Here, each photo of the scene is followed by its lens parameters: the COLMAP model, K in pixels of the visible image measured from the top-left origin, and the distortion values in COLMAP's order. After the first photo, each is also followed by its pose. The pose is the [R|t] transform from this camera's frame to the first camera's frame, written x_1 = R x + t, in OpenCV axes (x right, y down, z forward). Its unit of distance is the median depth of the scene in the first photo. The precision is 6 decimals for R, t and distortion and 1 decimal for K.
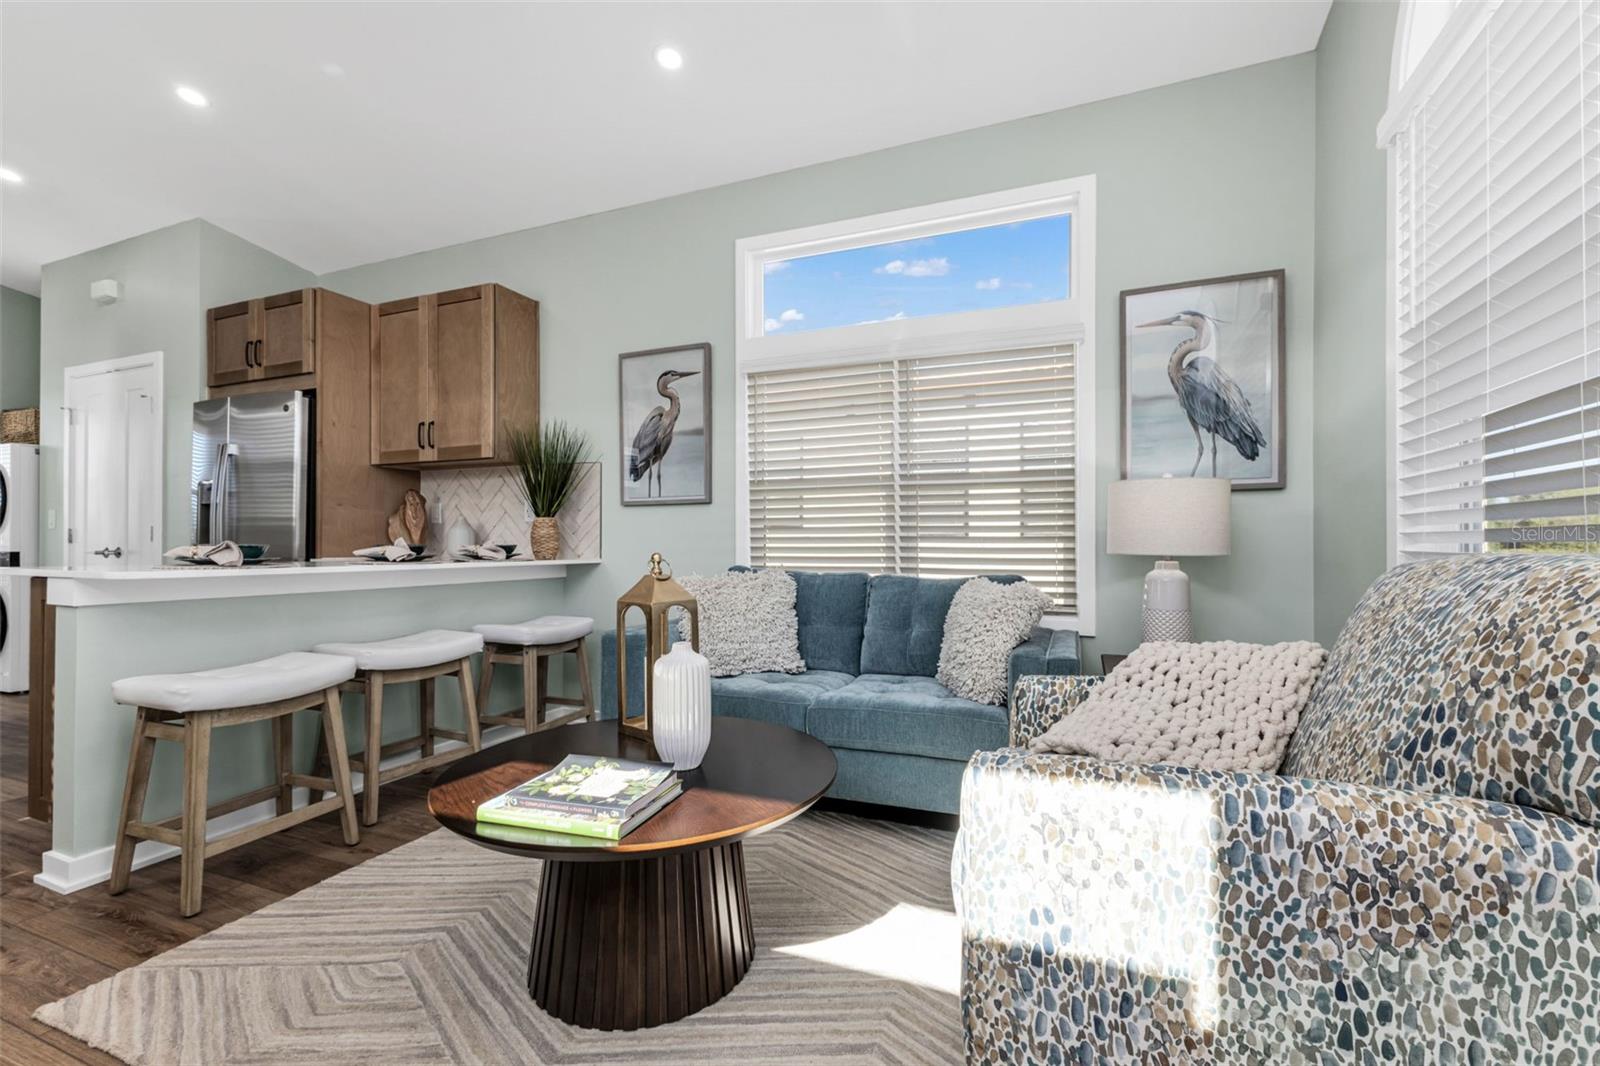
lens RADIAL K [[702.0, 0, 765.3], [0, 702.0, 524.2], [0, 0, 1]] dist [0.016358, -0.001965]
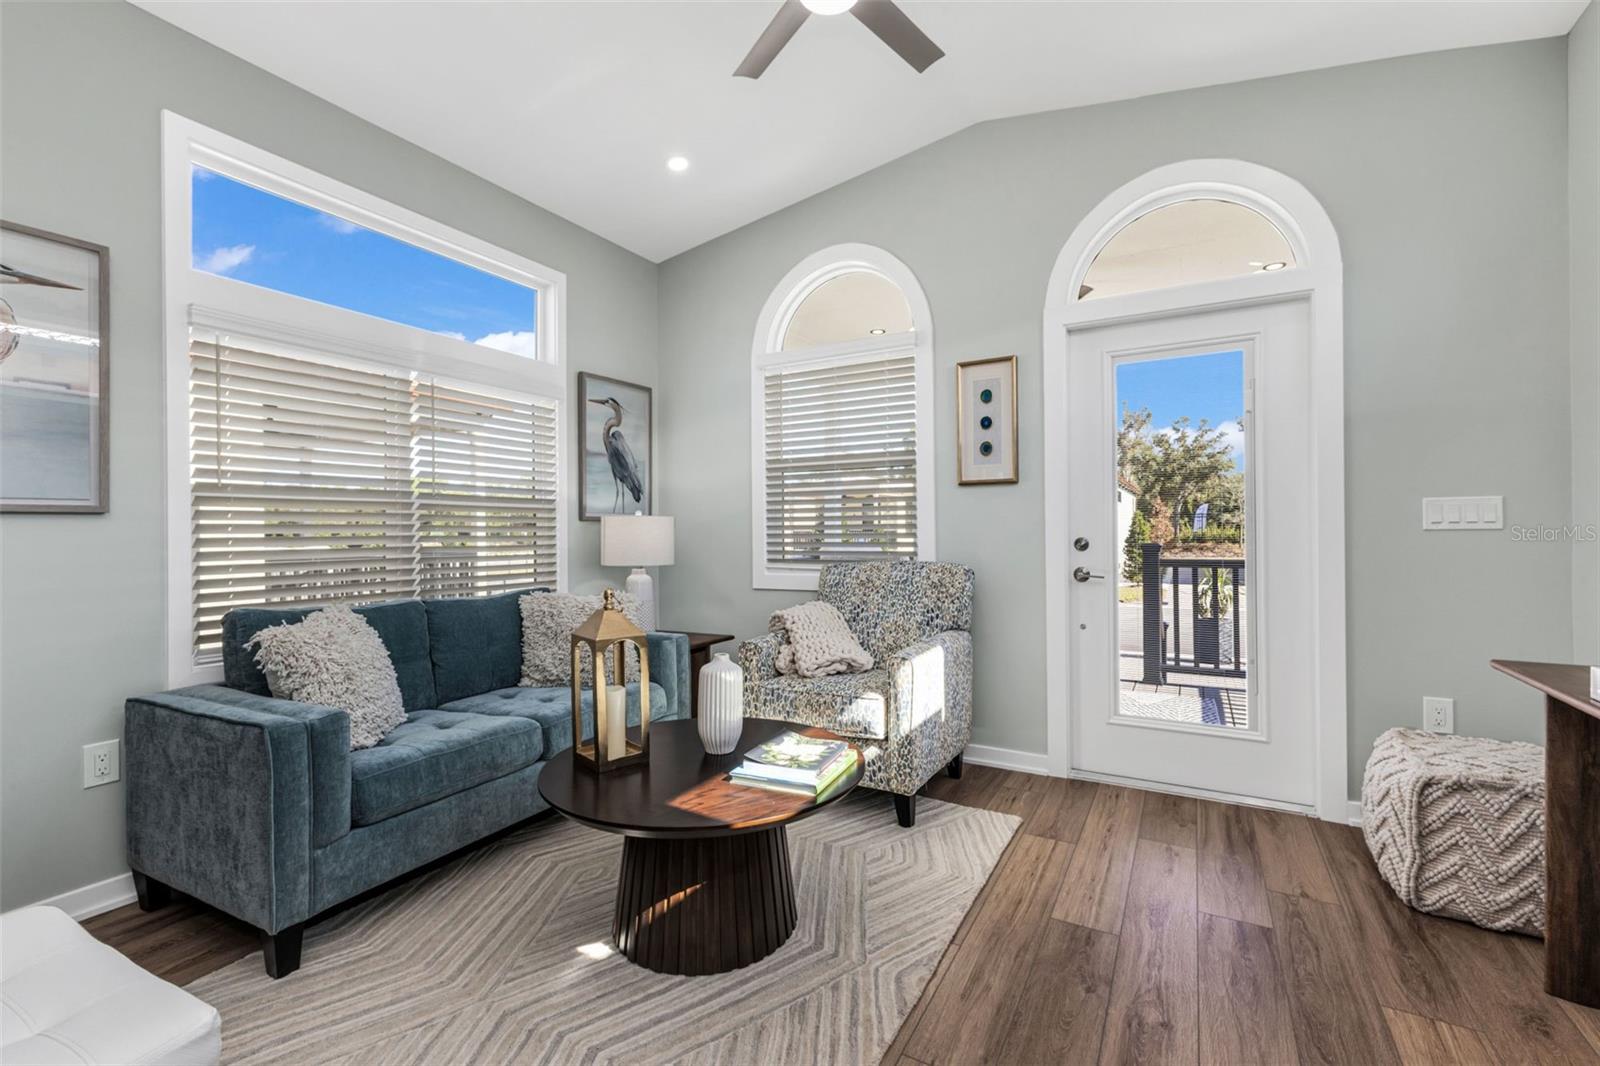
lens RADIAL K [[702.0, 0, 812.3], [0, 702.0, 530.0], [0, 0, 1]] dist [0.016358, -0.001965]
pose [[0.098767, 0.000705, 0.995110, -0.616276], [-0.018454, 0.999829, 0.001123, -0.026643], [-0.994939, -0.018474, 0.098763, 0.322898]]
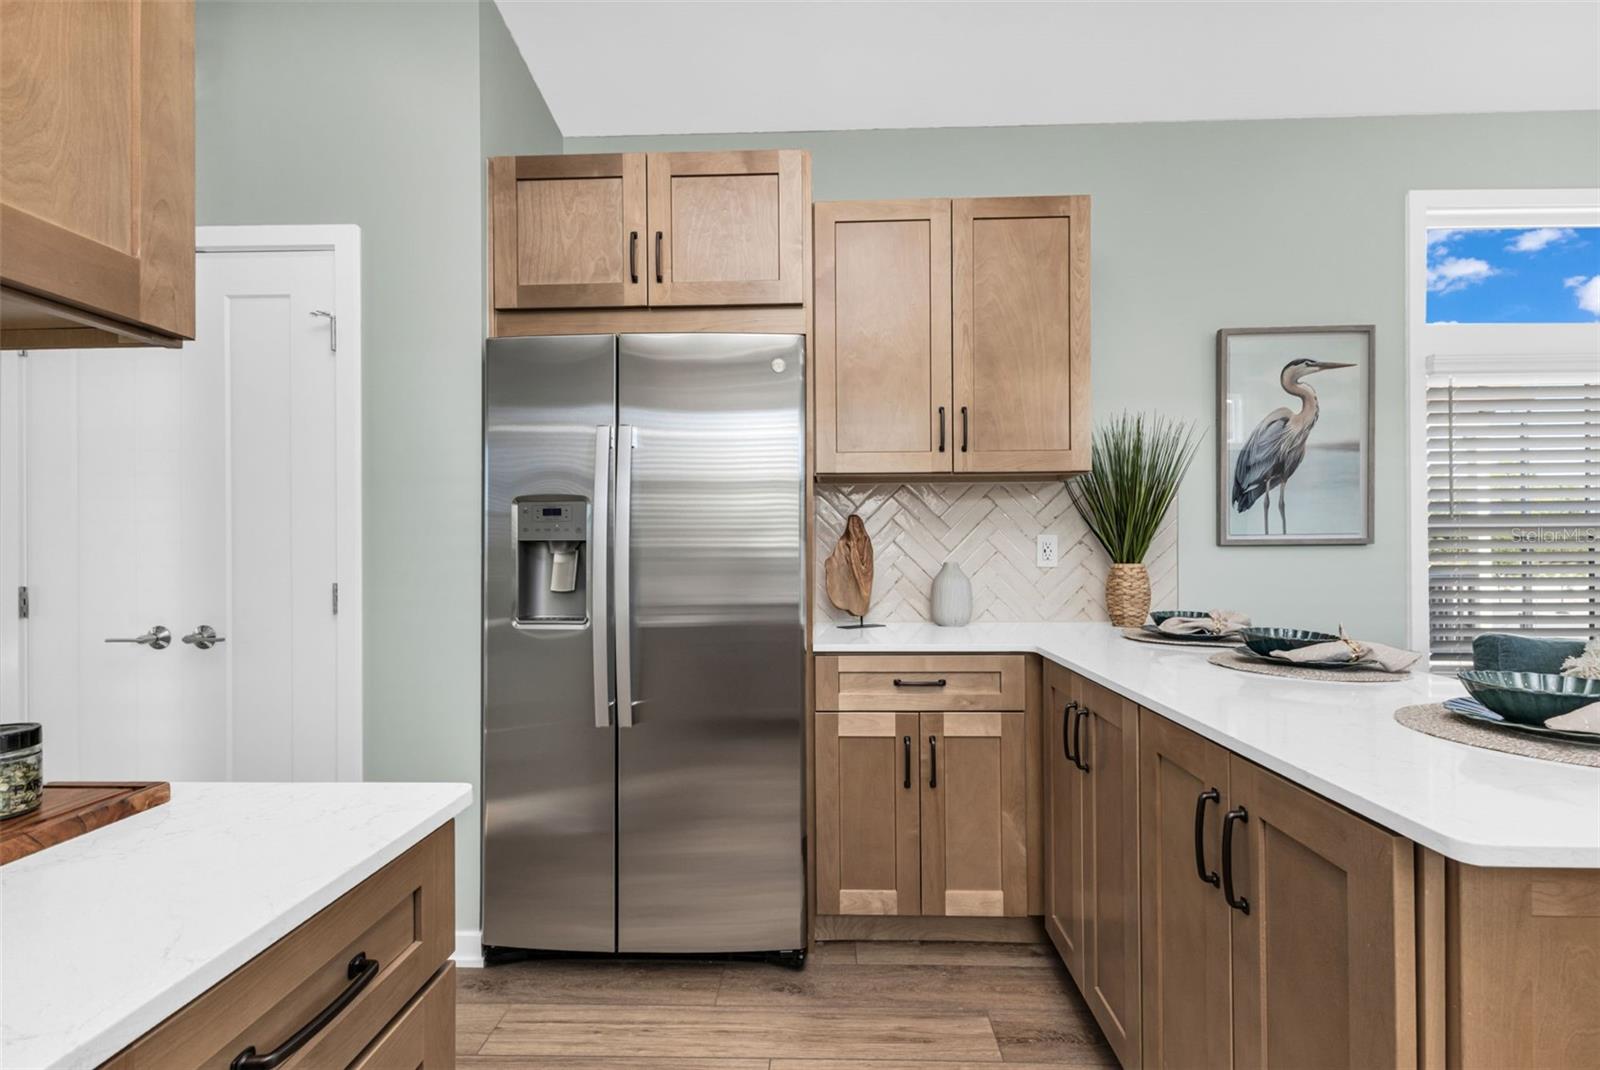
lens RADIAL K [[702.0, 0, 806.3], [0, 702.0, 551.3], [0, 0, 1]] dist [0.016358, -0.001965]
pose [[0.929982, -0.007175, 0.367535, -0.885071], [-0.002028, 0.999694, 0.024646, -0.038086], [-0.367599, -0.023666, 0.929683, 0.507924]]
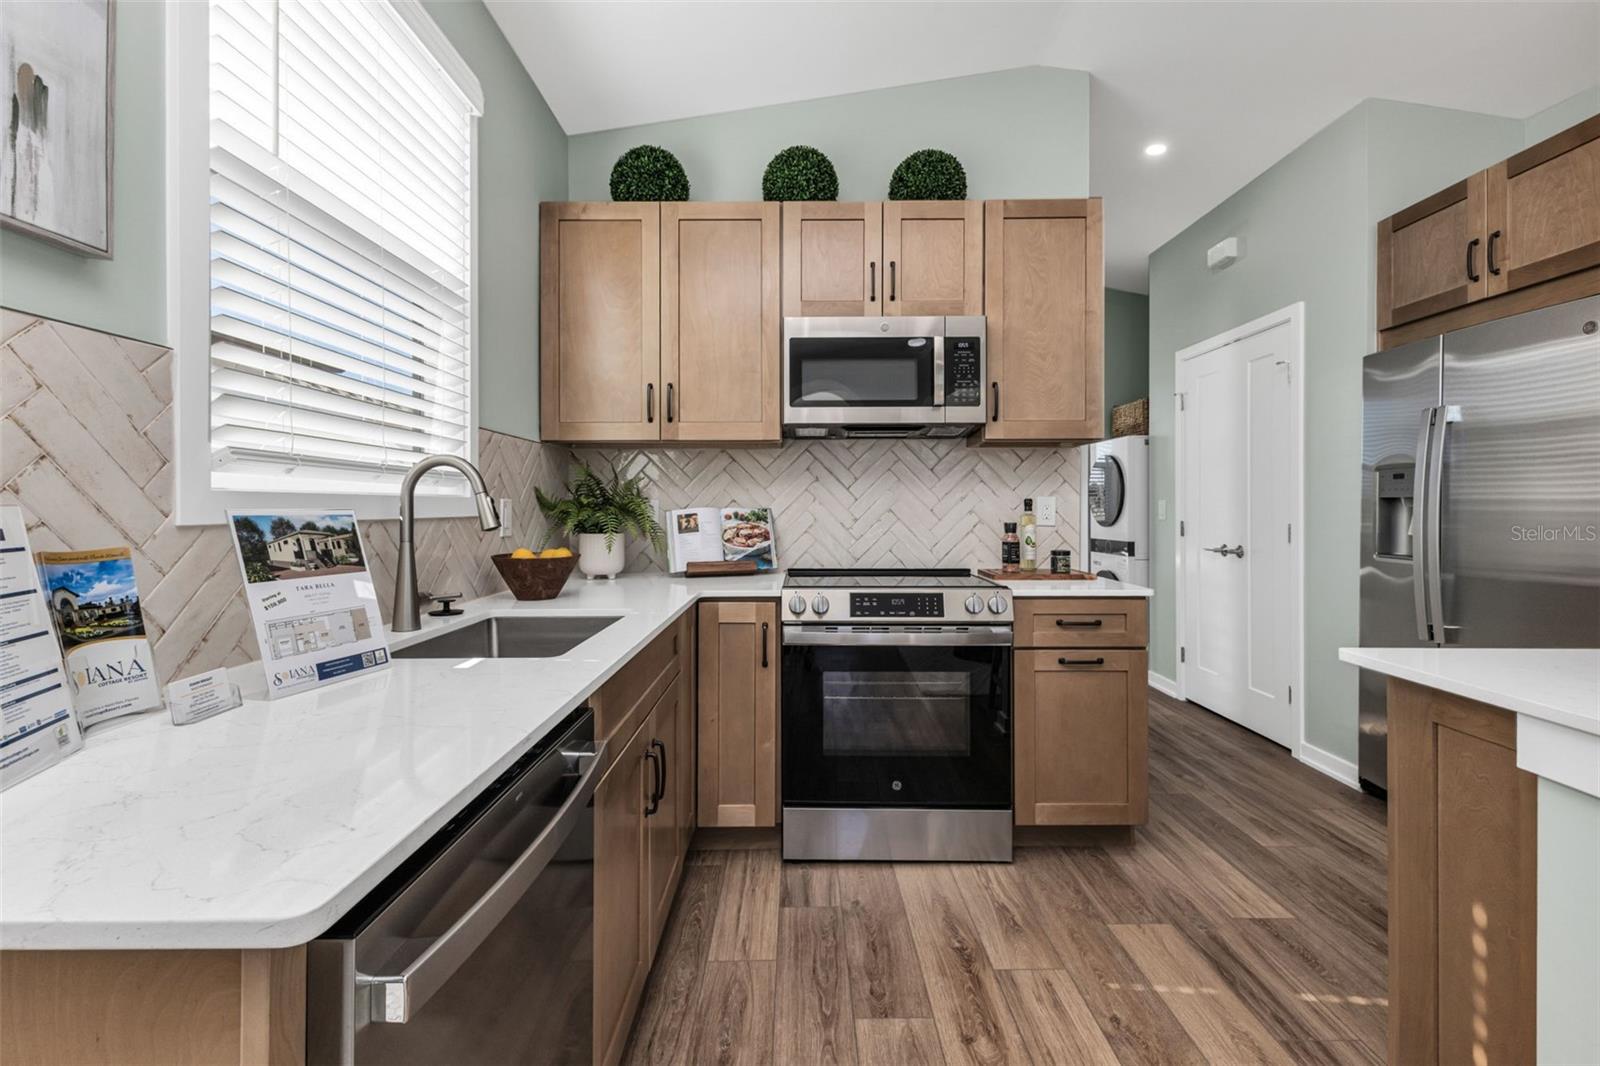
lens RADIAL K [[702.0, 0, 805.0], [0, 702.0, 504.2], [0, 0, 1]] dist [0.016358, -0.001965]
pose [[0.407918, -0.006435, -0.912996, -0.430317], [0.025942, 0.999653, 0.004545, -0.045053], [0.912650, -0.025539, 0.407944, 0.206376]]
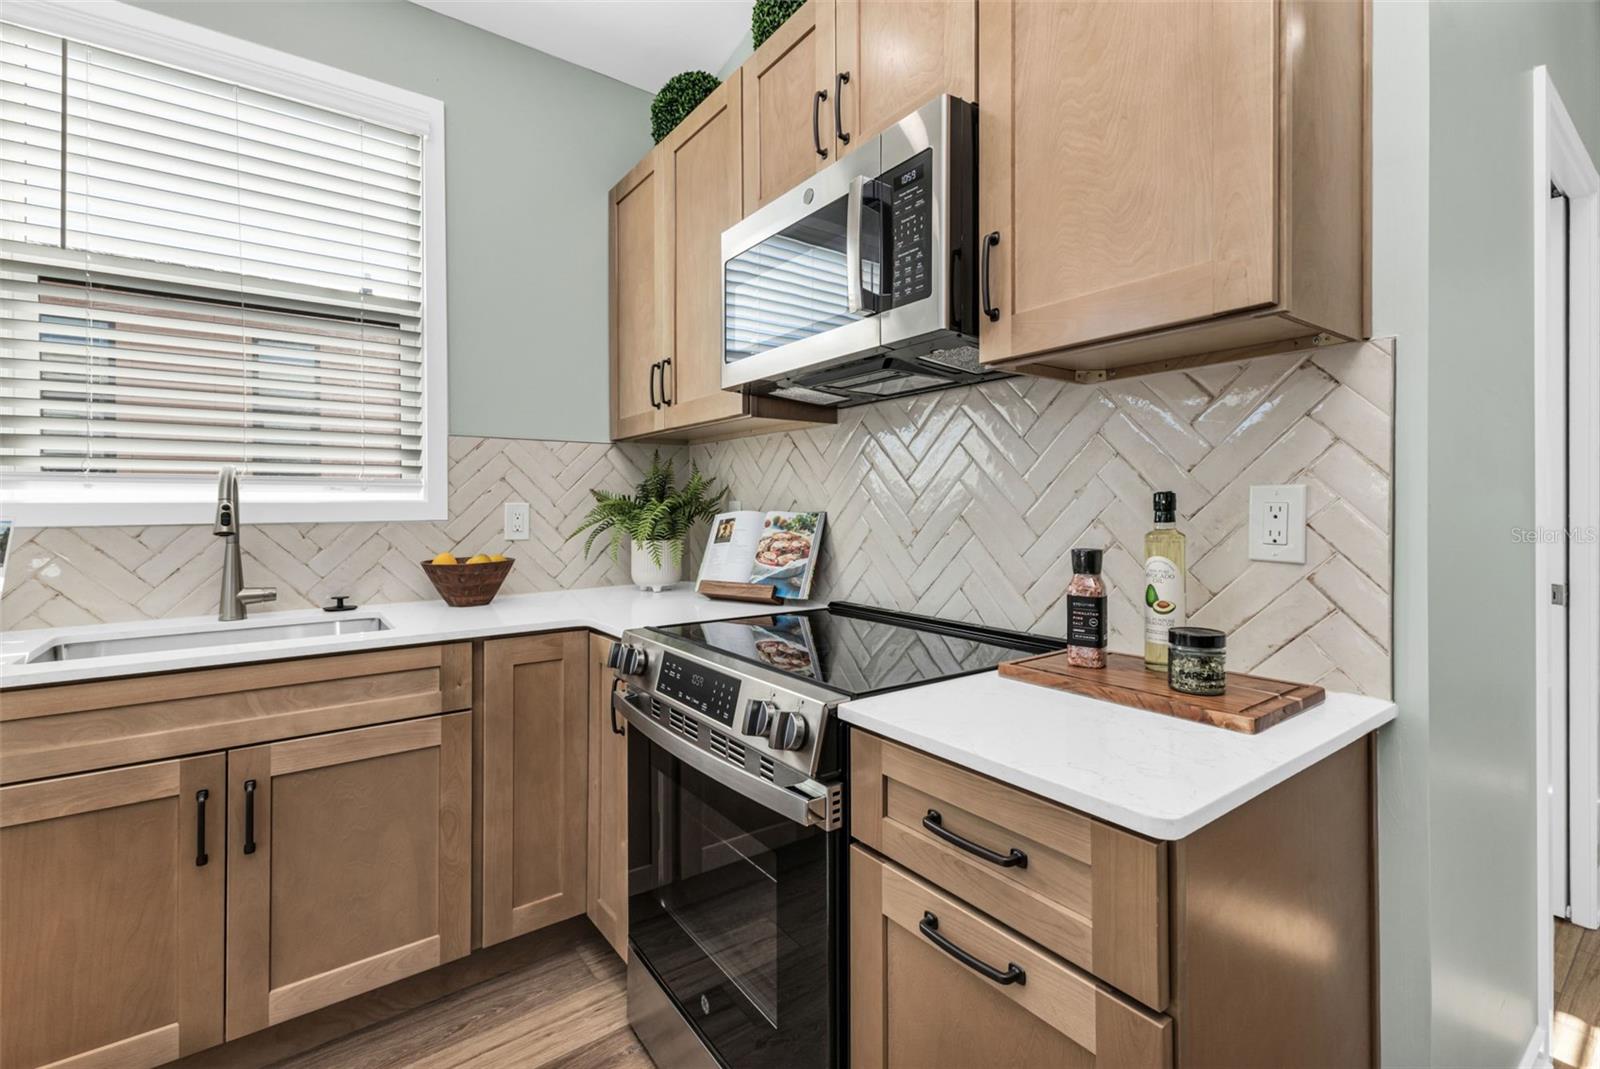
lens RADIAL K [[702.0, 0, 796.4], [0, 702.0, 508.7], [0, 0, 1]] dist [0.016358, -0.001965]
pose [[-0.486556, 0.001797, -0.873648, -0.695957], [0.025704, 0.999594, -0.012258, -0.033674], [0.873271, -0.028420, -0.486405, 0.783323]]
